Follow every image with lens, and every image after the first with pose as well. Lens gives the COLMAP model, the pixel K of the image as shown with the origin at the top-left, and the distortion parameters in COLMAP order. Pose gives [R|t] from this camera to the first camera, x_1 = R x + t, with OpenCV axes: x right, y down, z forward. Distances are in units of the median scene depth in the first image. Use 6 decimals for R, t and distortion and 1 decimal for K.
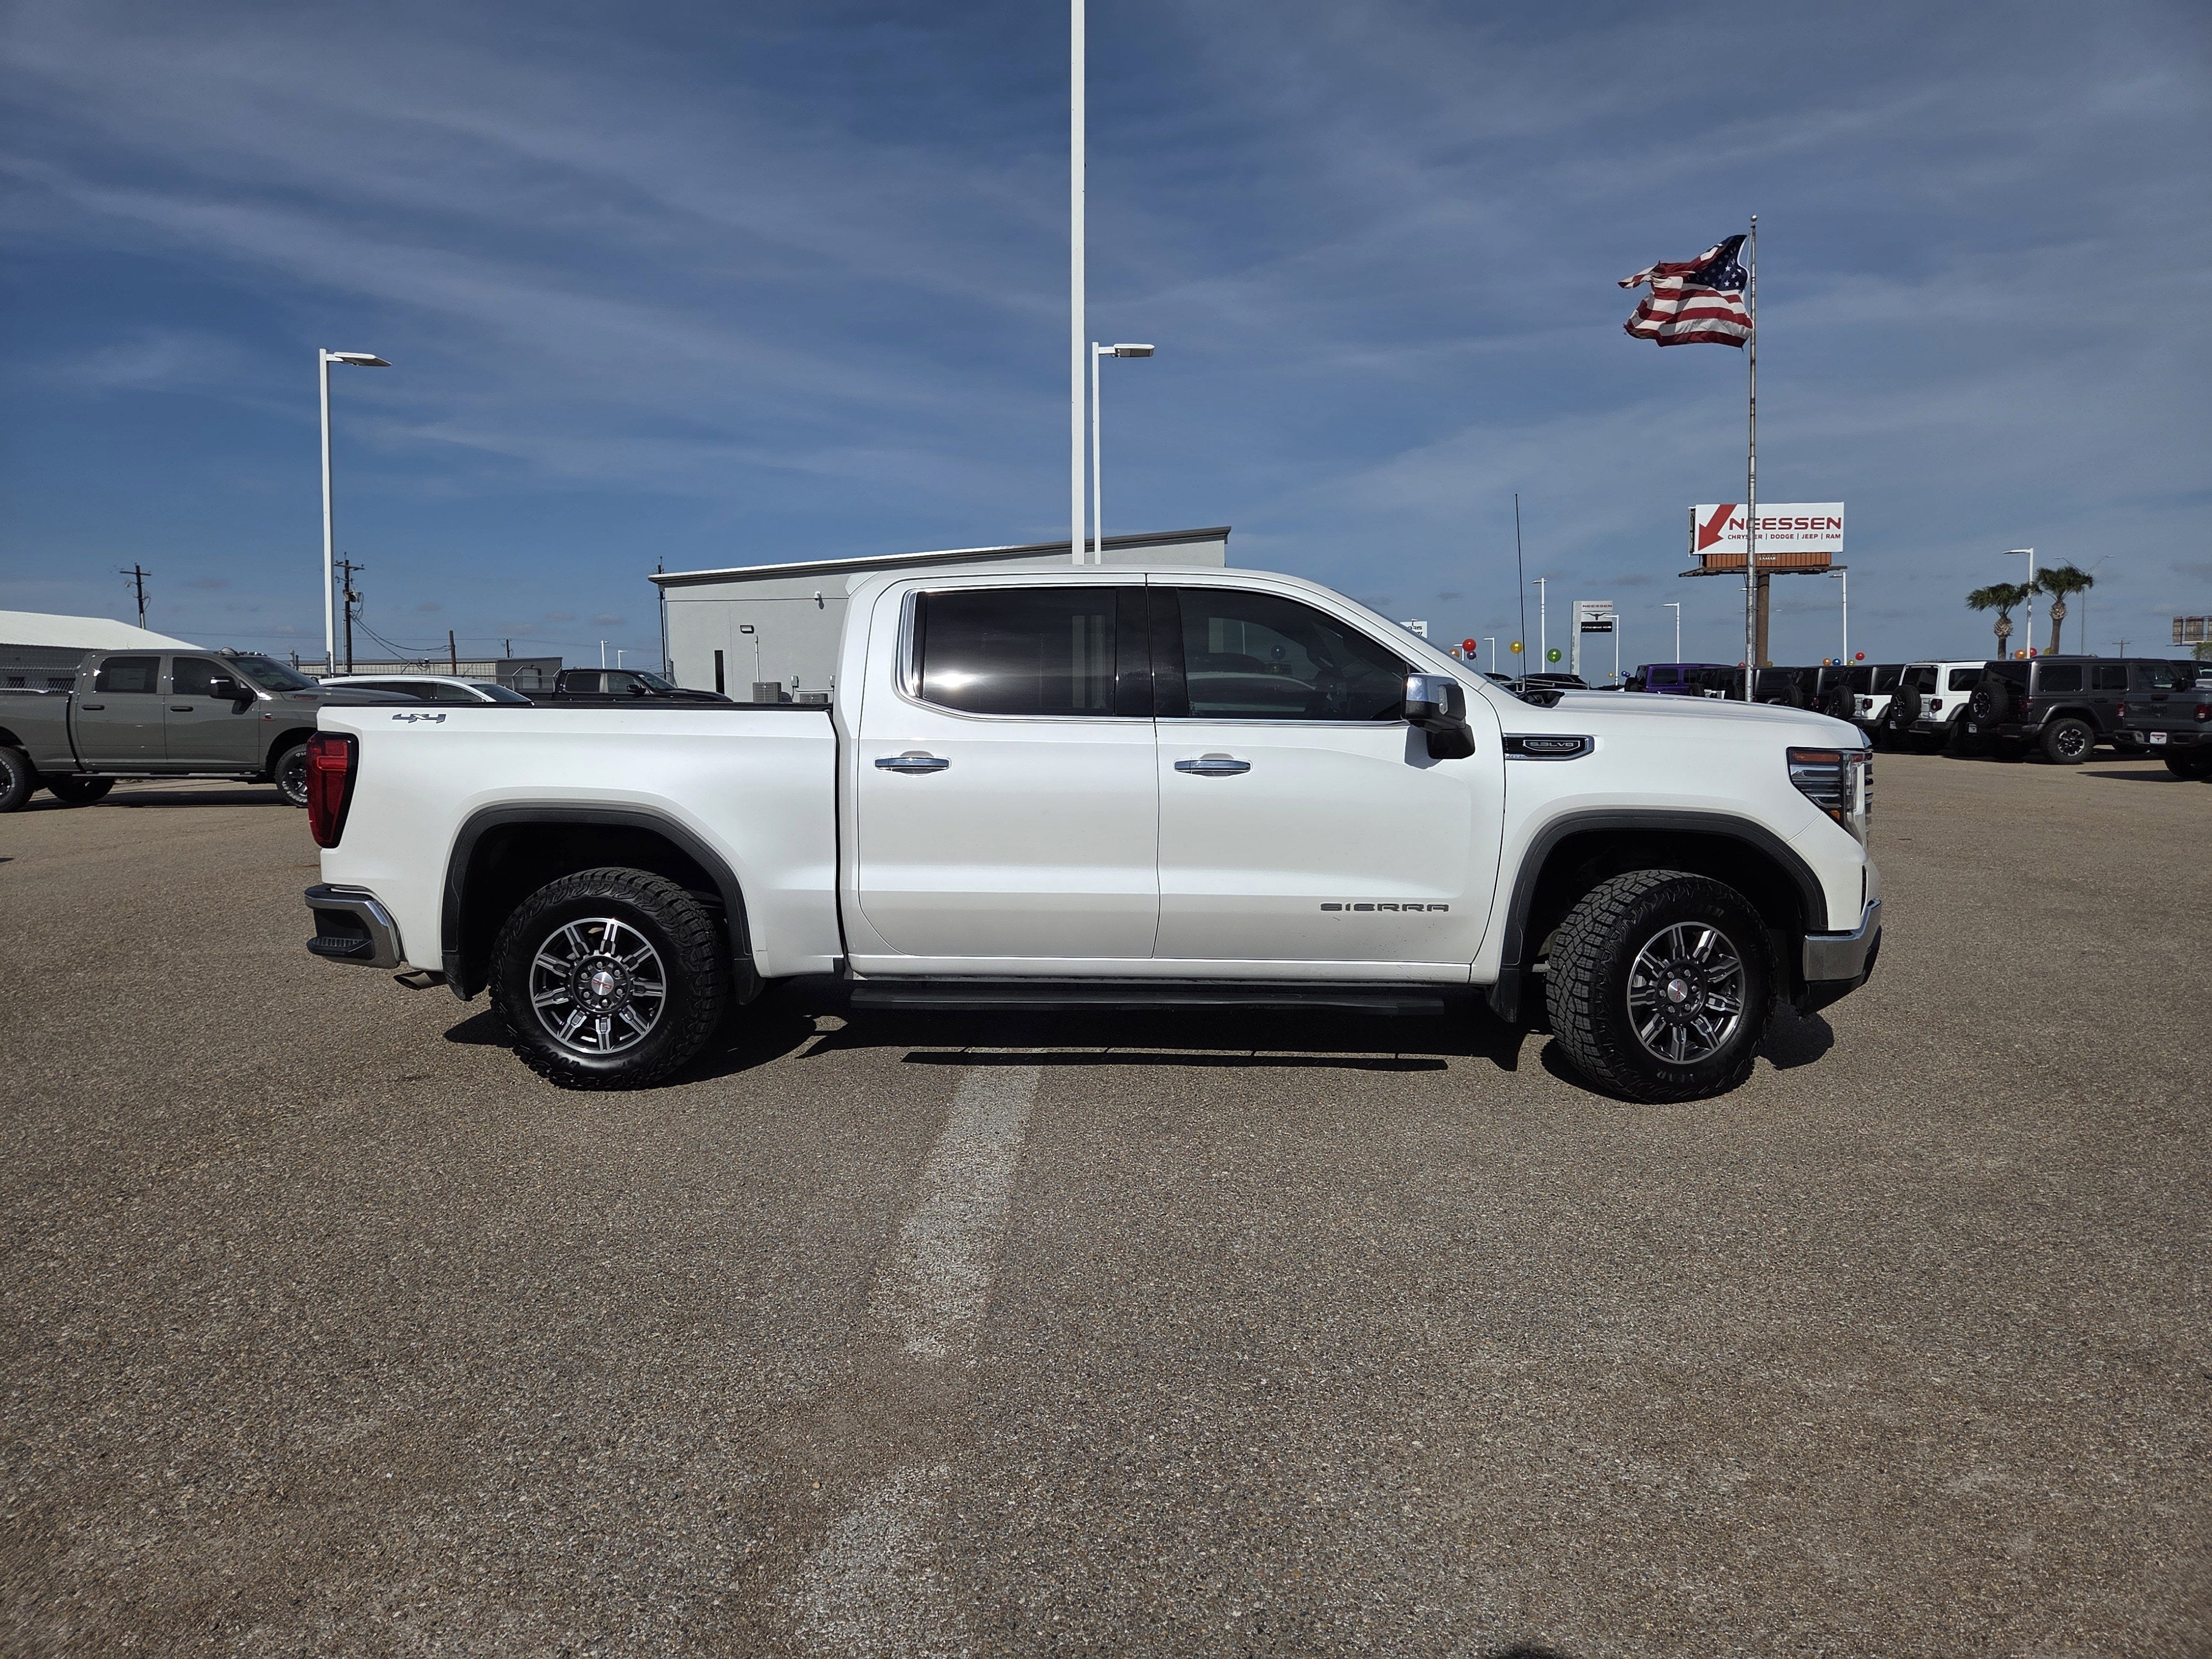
lens RADIAL K [[1471.6, 0, 1063.6], [0, 1471.6, 828.0], [0, 0, 1]] dist [0.062852, -0.053765]
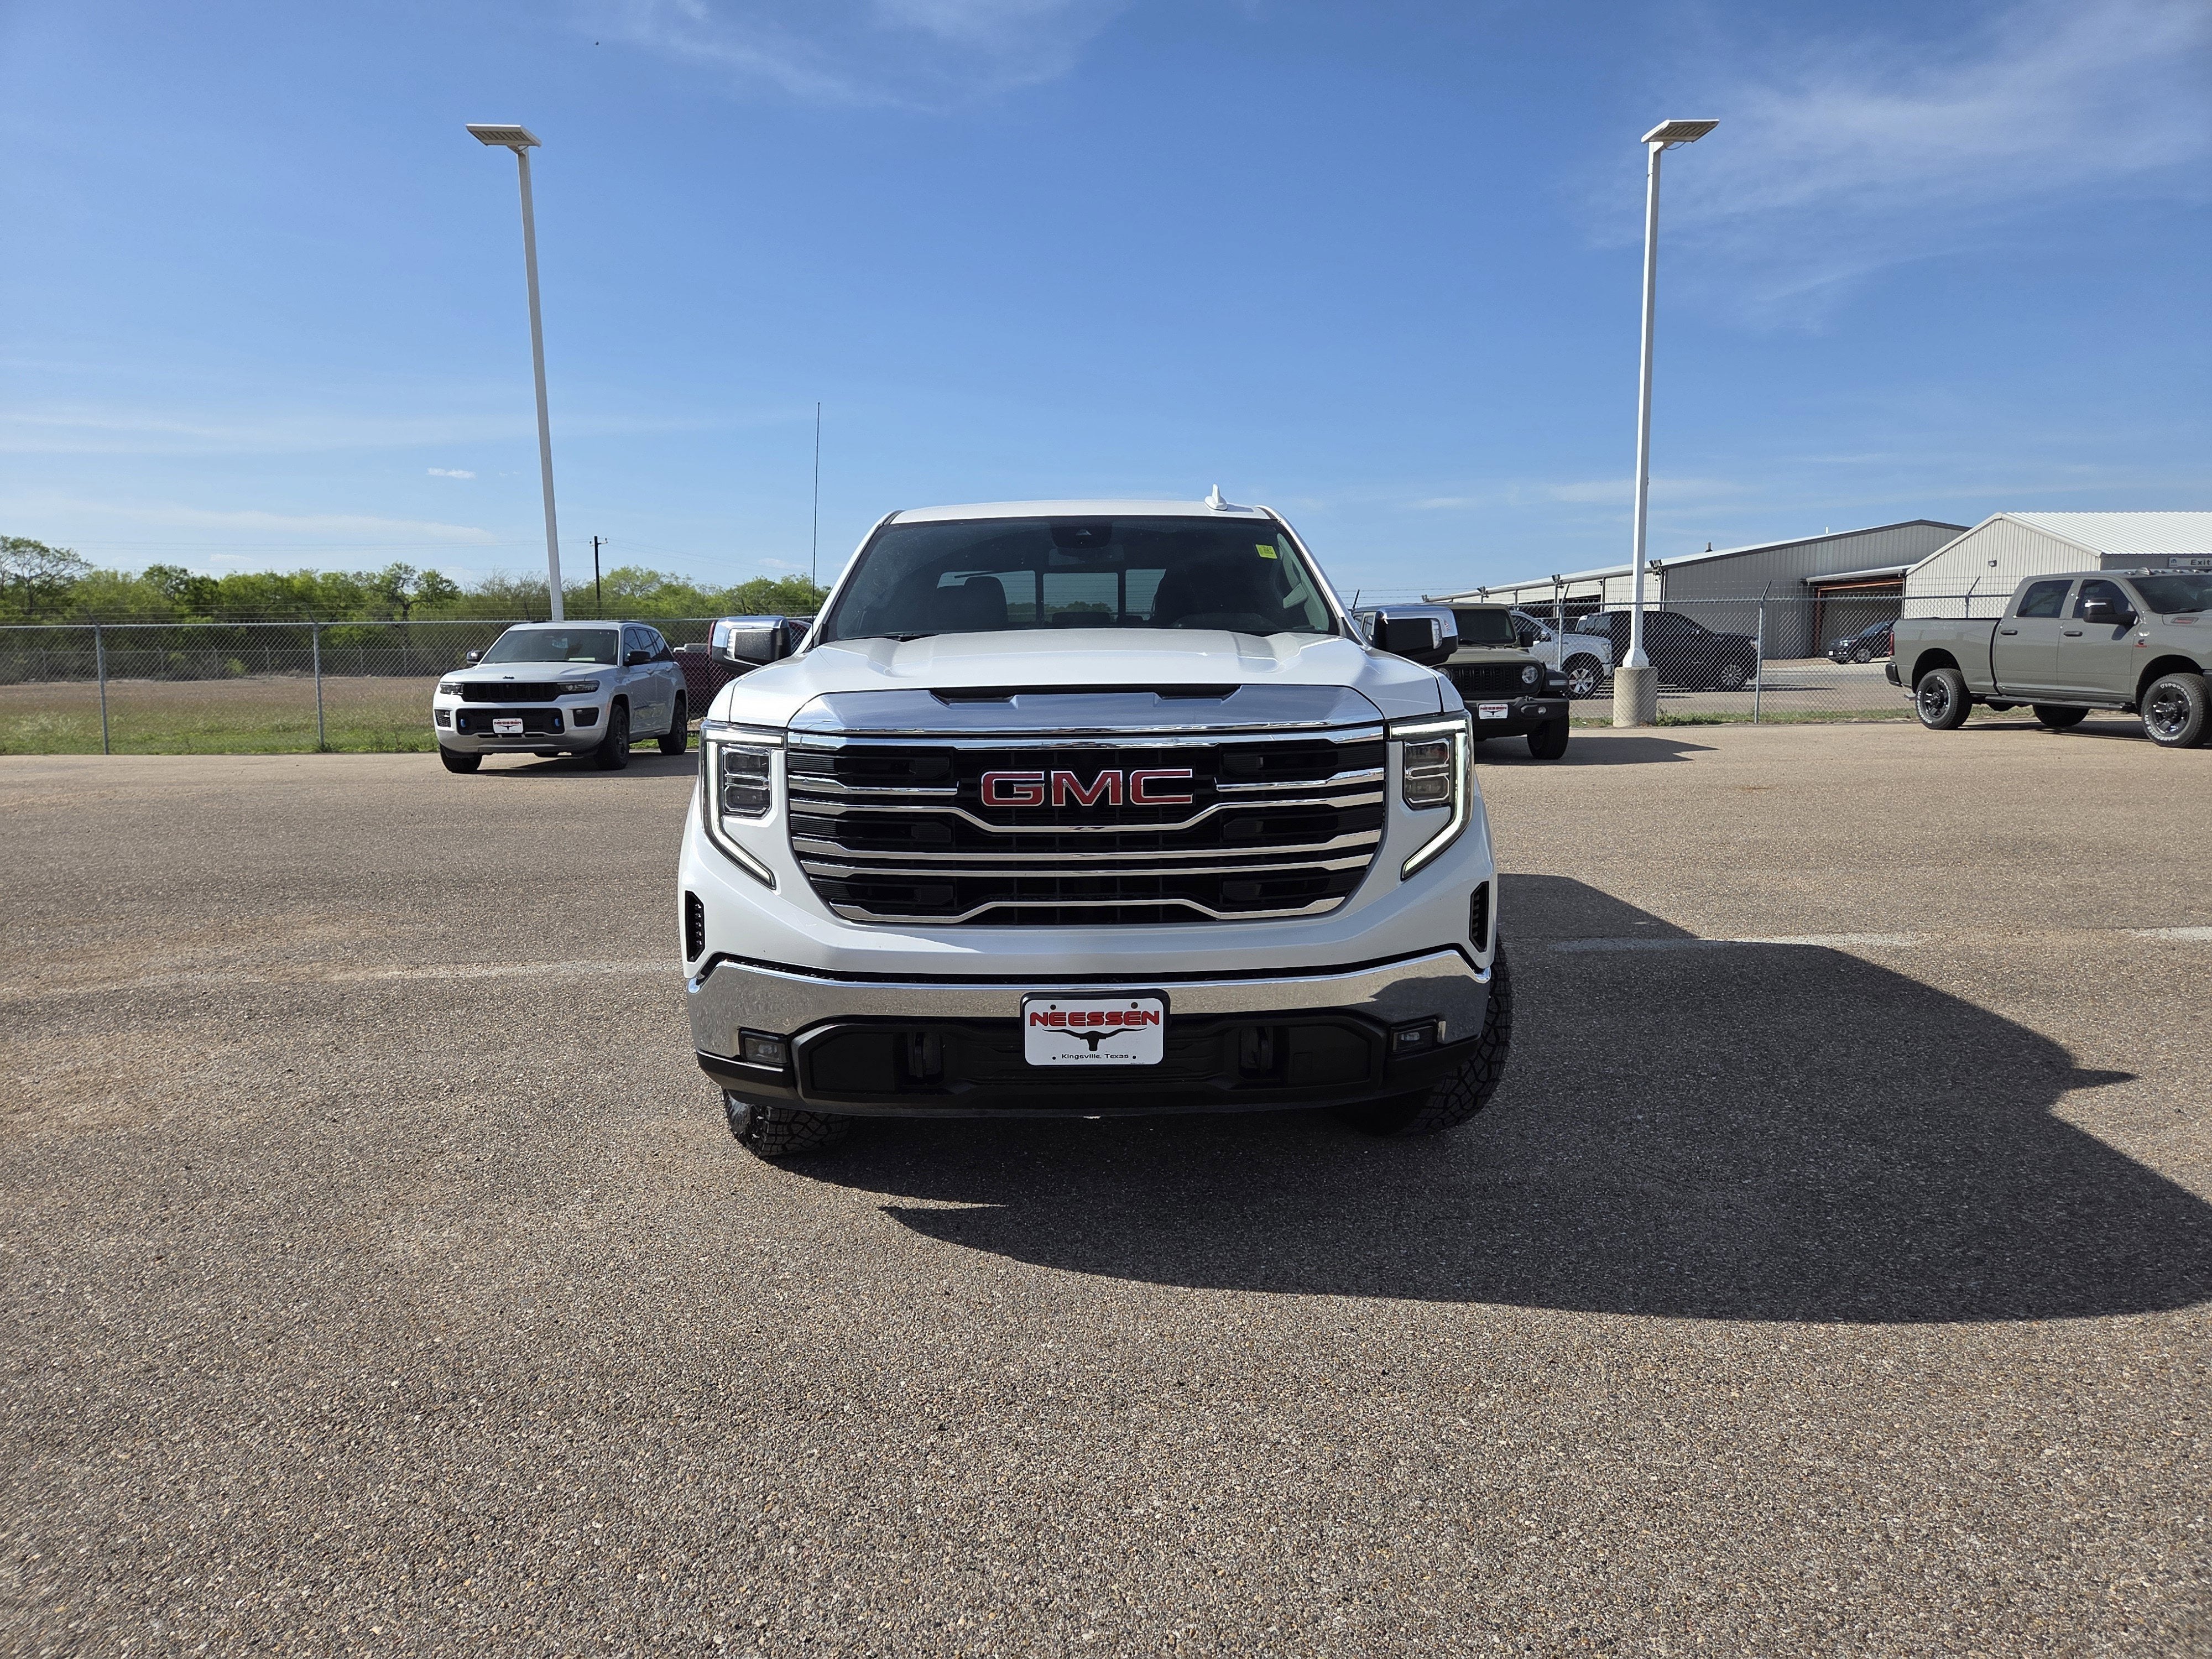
lens RADIAL K [[1471.6, 0, 1063.6], [0, 1471.6, 828.0], [0, 0, 1]] dist [0.062852, -0.053765]
pose [[0.061487, 0.131084, -0.989463, 0.321596], [-0.085401, 0.988394, 0.125635, -0.022491], [0.994448, 0.076777, 0.071968, 0.307164]]
